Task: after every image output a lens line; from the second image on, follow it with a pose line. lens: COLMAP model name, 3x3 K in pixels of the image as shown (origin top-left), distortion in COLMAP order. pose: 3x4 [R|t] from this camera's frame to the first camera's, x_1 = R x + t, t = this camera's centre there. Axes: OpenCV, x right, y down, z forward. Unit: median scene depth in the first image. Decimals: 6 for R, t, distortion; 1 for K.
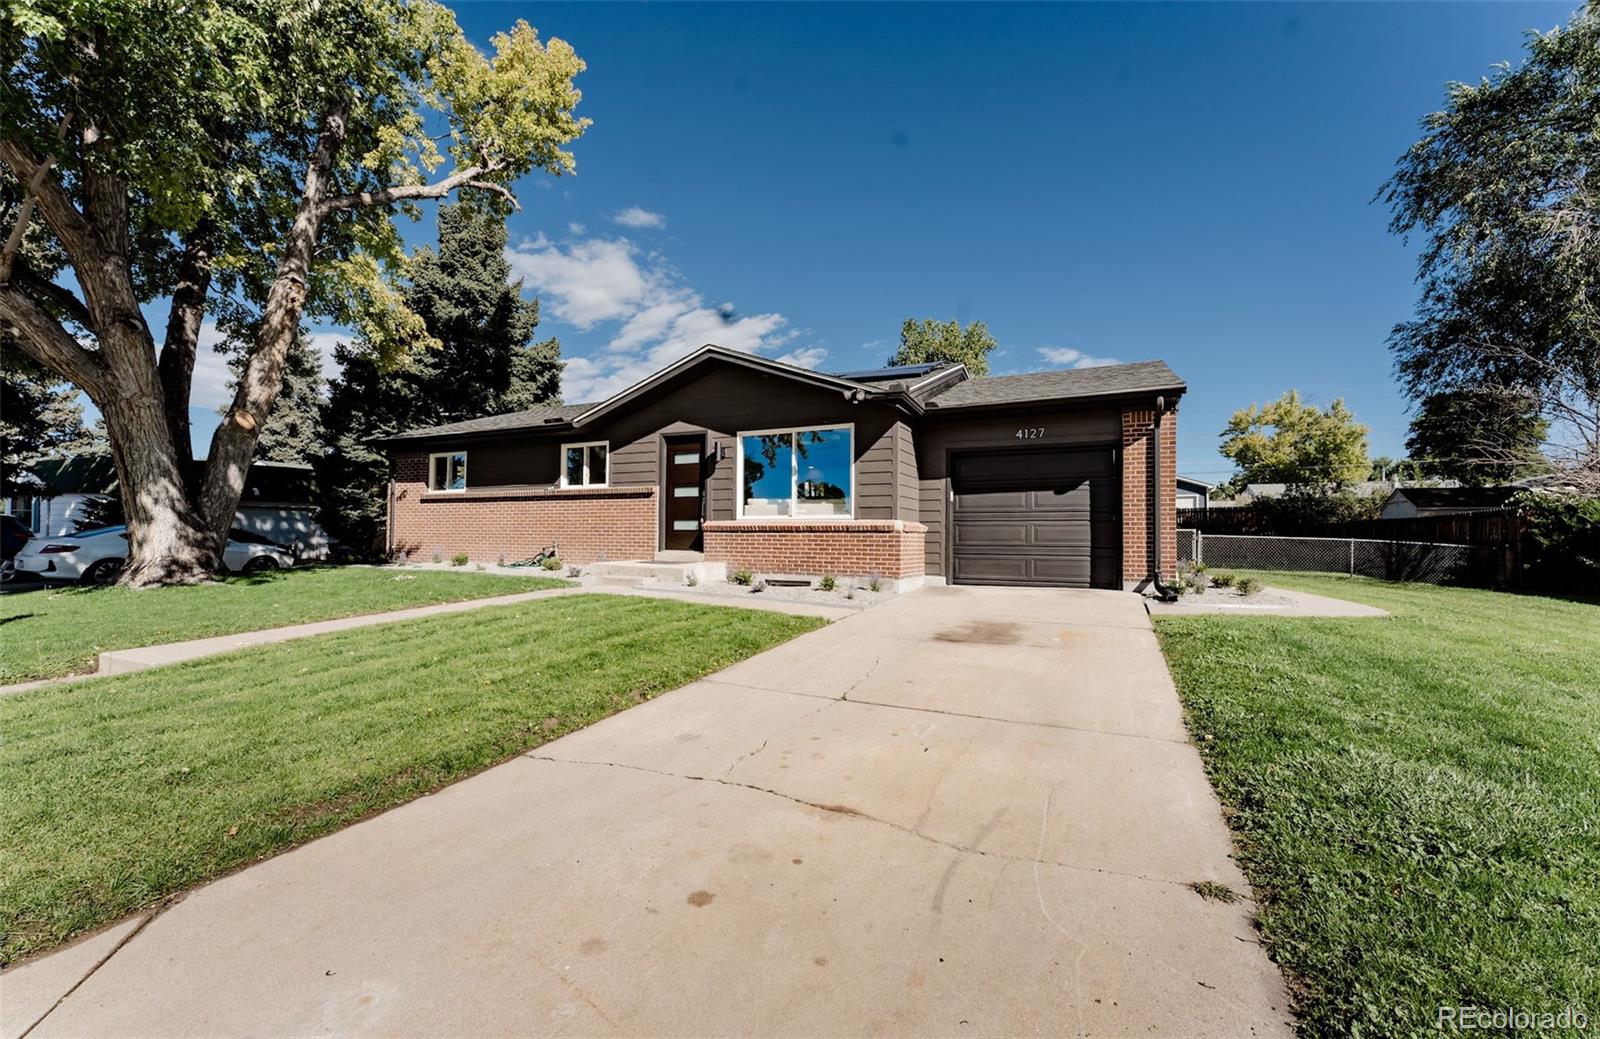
lens RADIAL K [[648.2, 0, 798.9], [0, 648.2, 524.1], [0, 0, 1]] dist [0.002579, -0.000512]
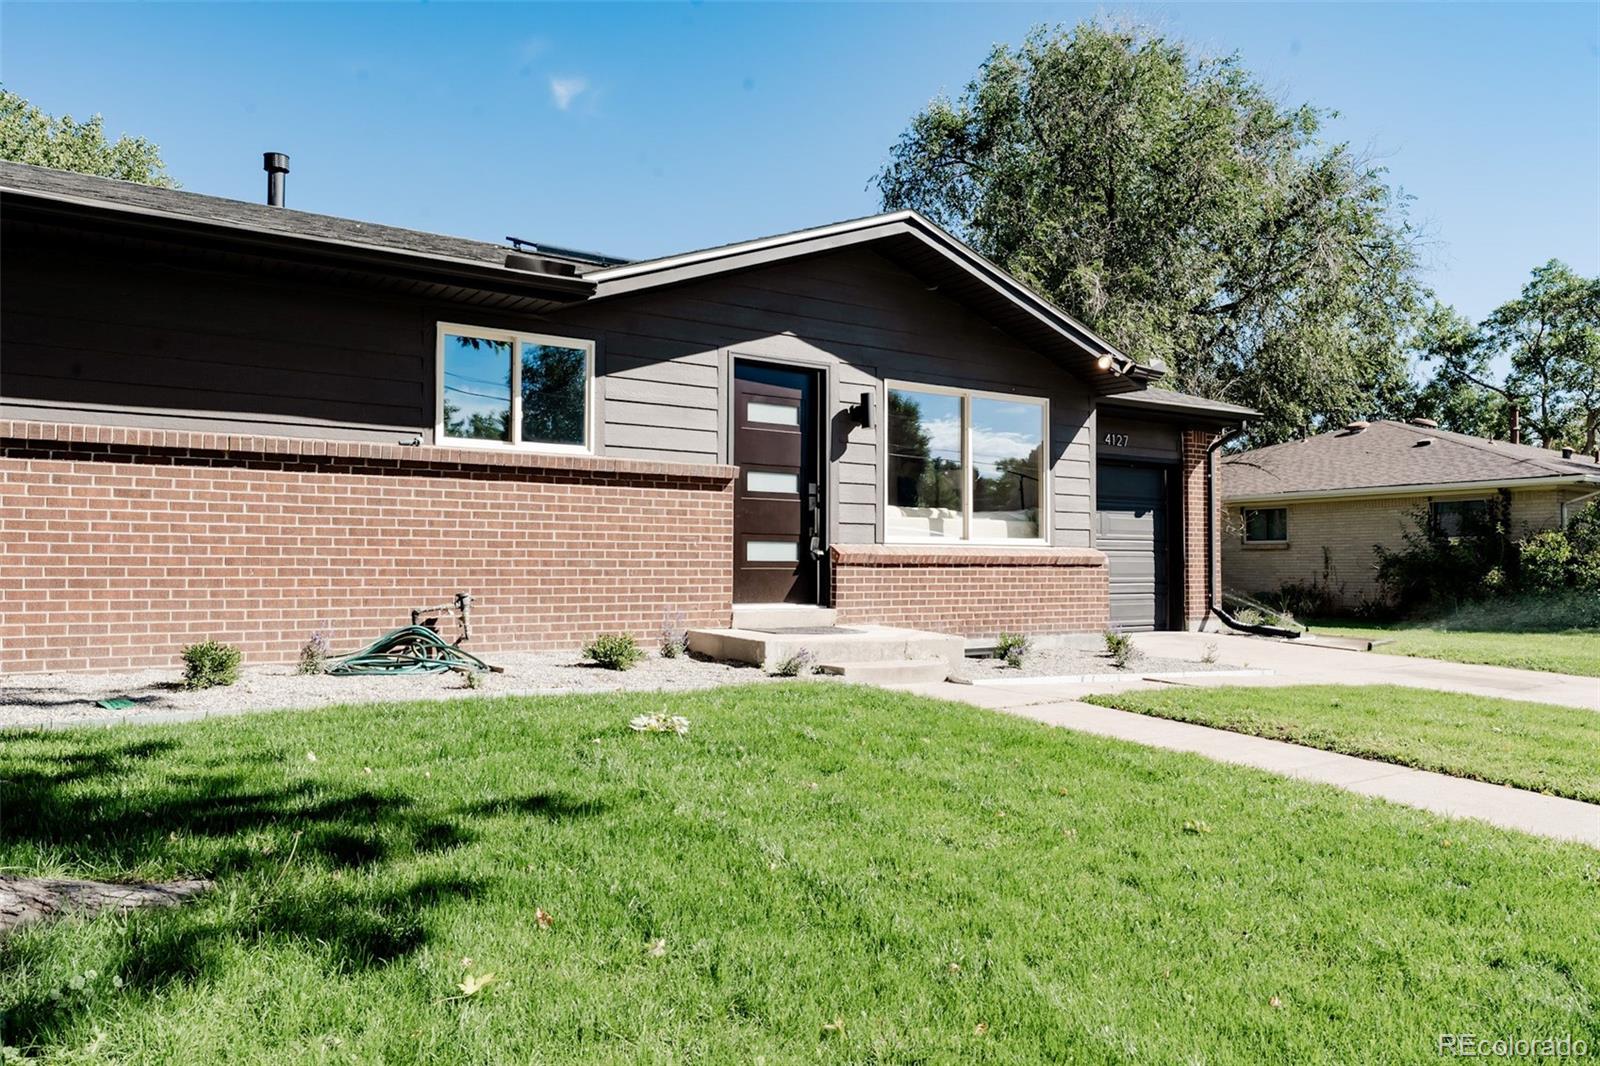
lens RADIAL K [[1076.0, 0, 808.4], [0, 1076.0, 544.2], [0, 0, 1]] dist [0.002985, 0.002851]
pose [[0.517700, 0.012166, 0.855476, -0.962590], [-0.019150, 0.999813, -0.002630, -0.002304], [-0.855348, -0.015021, 0.517836, 0.641339]]
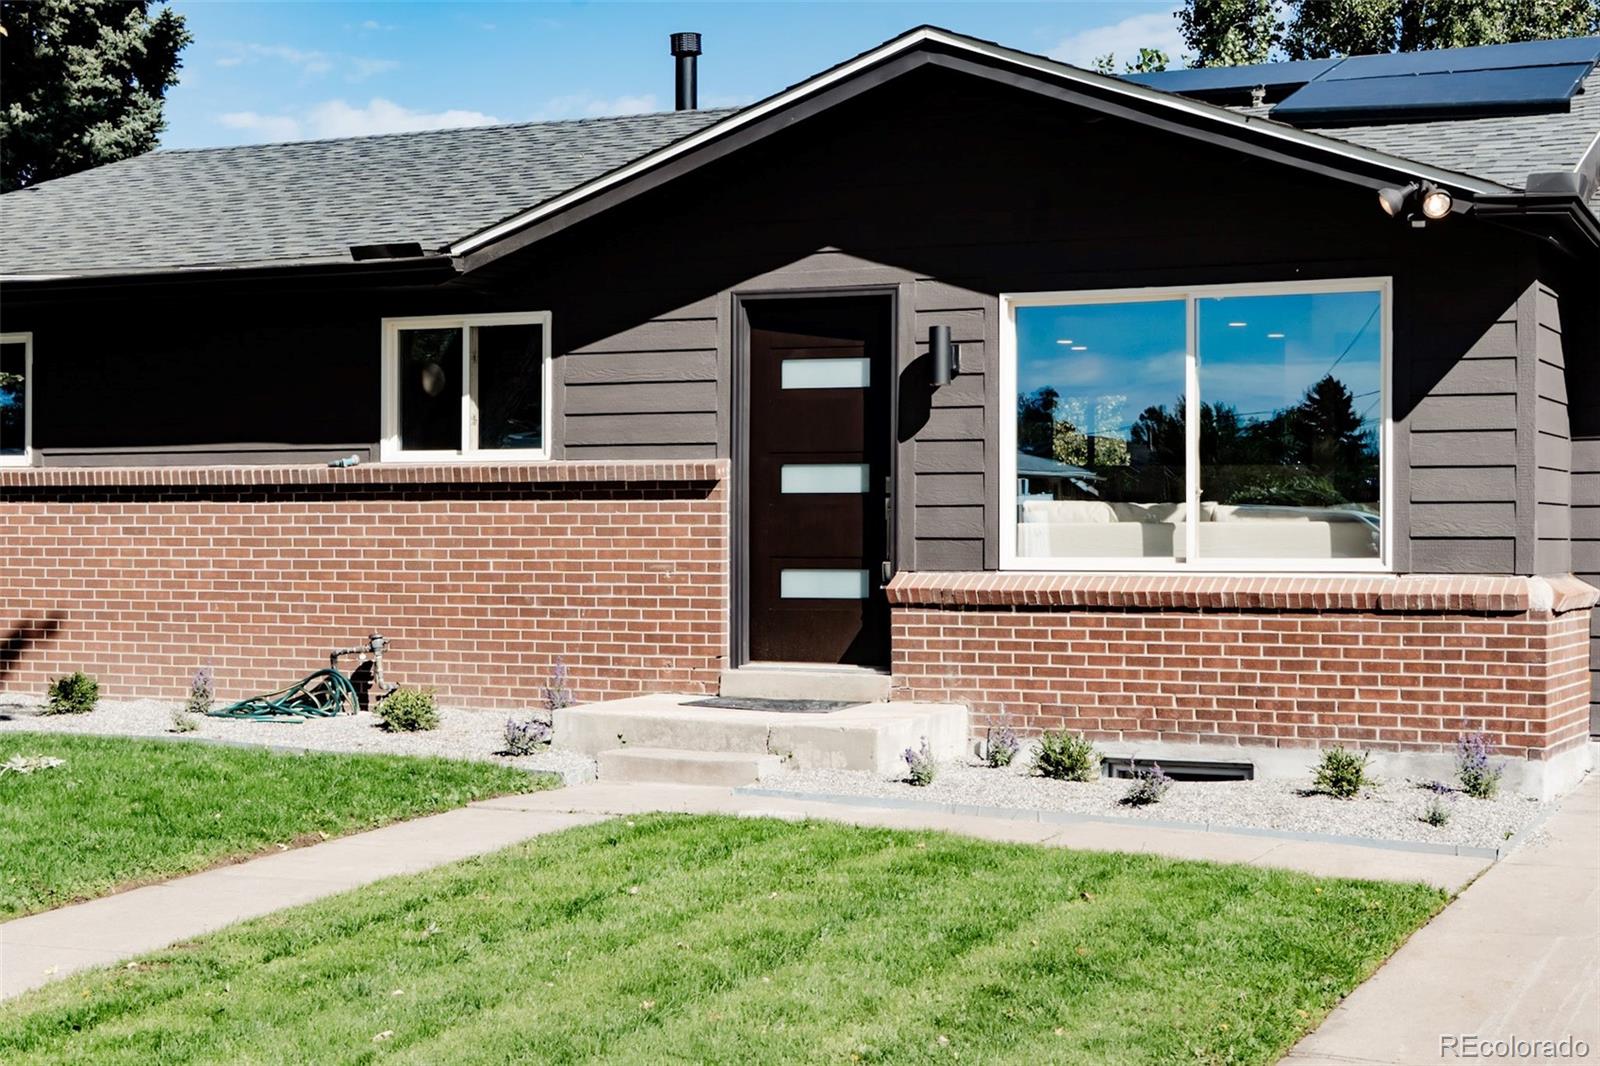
lens RADIAL K [[2537.3, 0, 799.3], [0, 2537.3, 546.1], [0, 0, 1]] dist [0.016791, 0.000000]
pose [[0.999942, -0.006385, 0.008638, -0.222644], [0.006152, 0.999625, 0.026689, -0.056618], [-0.008805, -0.026634, 0.999606, -0.271210]]
